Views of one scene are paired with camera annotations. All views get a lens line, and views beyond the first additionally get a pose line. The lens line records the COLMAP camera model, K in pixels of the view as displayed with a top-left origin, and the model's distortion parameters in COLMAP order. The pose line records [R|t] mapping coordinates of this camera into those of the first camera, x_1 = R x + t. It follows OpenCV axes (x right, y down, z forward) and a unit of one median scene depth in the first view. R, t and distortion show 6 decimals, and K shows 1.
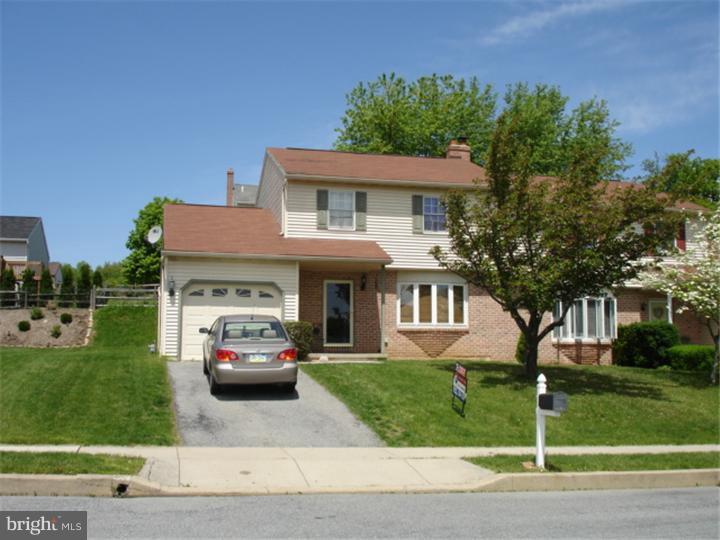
lens RADIAL K [[803.7, 0, 360.0], [0, 803.7, 270.0], [0, 0, 1]] dist [-0.065025, -0.150704]
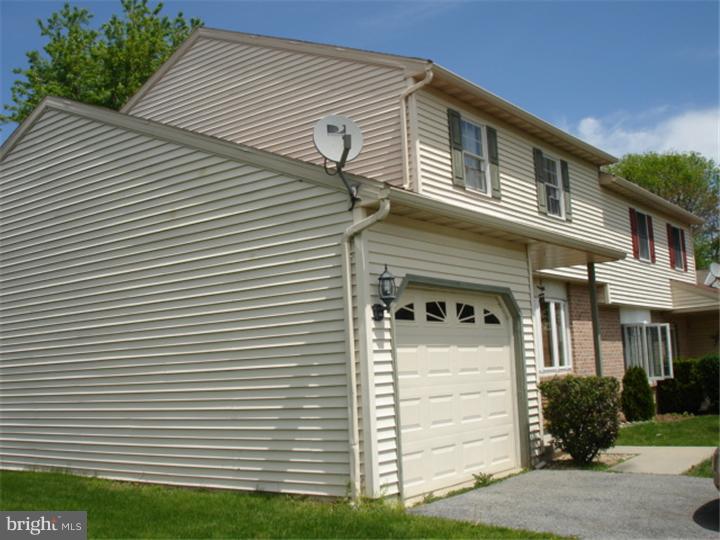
lens RADIAL K [[803.7, 0, 360.0], [0, 803.7, 270.0], [0, 0, 1]] dist [-0.065025, -0.150704]
pose [[0.778735, 0.039131, 0.626131, -0.405480], [-0.015267, 0.998939, -0.043442, 0.022930], [-0.627167, 0.024271, 0.778507, 0.648524]]
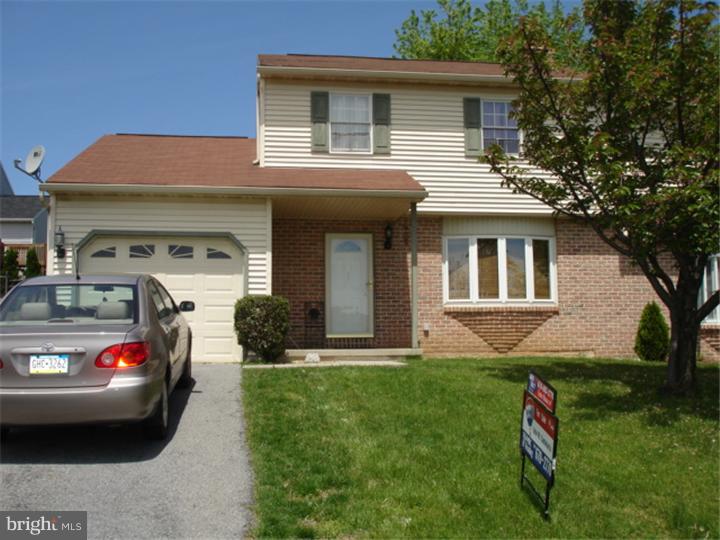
lens RADIAL K [[803.7, 0, 360.0], [0, 803.7, 270.0], [0, 0, 1]] dist [-0.065025, -0.150704]
pose [[0.994081, -0.021402, -0.106512, 0.049614], [0.022309, 0.999724, 0.007338, 0.037443], [0.106326, -0.009671, 0.994284, 0.371820]]
